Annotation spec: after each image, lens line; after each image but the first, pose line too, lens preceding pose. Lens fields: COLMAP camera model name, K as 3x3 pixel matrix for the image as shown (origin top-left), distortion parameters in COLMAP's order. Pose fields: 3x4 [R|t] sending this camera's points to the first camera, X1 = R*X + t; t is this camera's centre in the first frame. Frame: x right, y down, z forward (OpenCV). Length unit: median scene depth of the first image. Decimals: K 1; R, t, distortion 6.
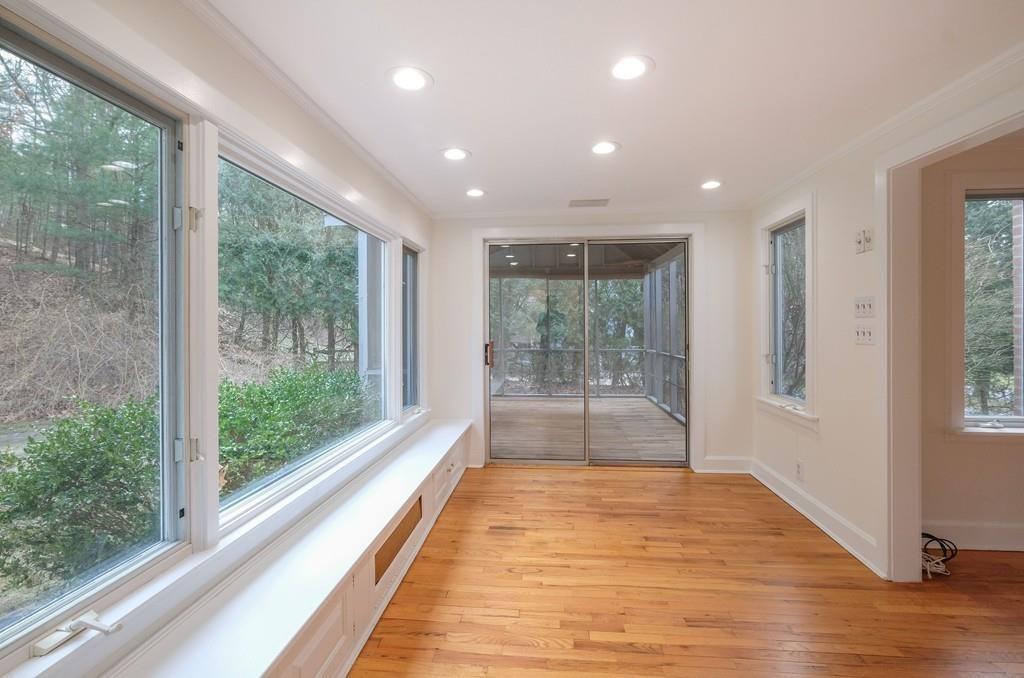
lens RADIAL K [[472.8, 0, 510.4], [0, 472.8, 329.5], [0, 0, 1]] dist [0.000825, 0.000157]
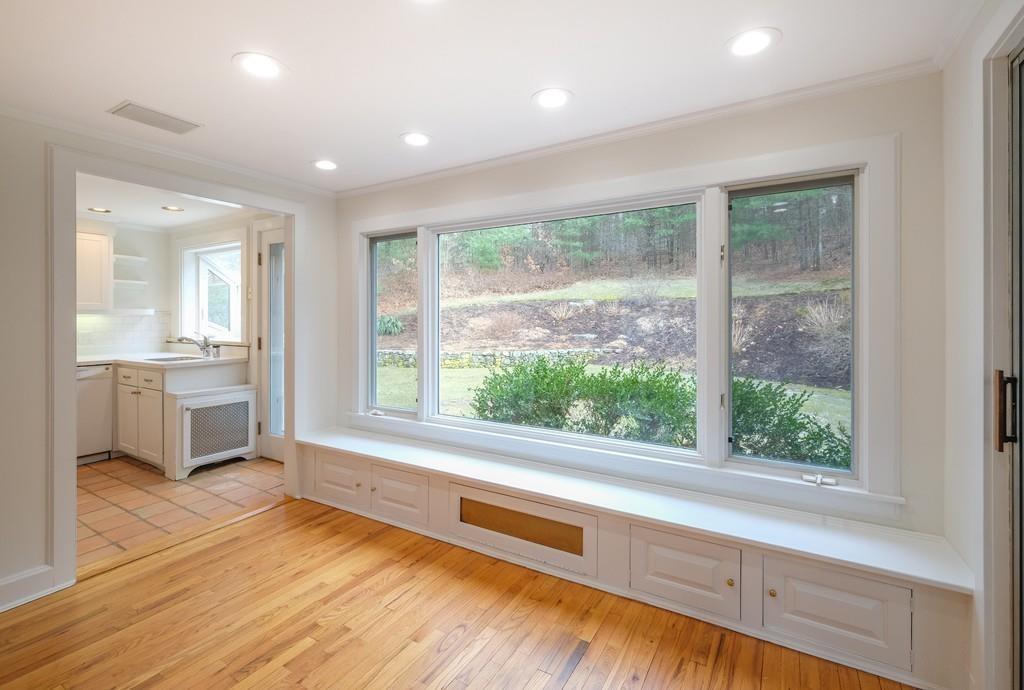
lens RADIAL K [[461.7, 0, 510.1], [0, 461.7, 318.1], [0, 0, 1]] dist [0.000004, -0.000006]
pose [[-0.450652, 0.004058, -0.892690, 0.749641], [-0.001765, 0.999984, 0.005437, -0.021570], [0.892698, 0.004026, -0.450638, 1.611291]]
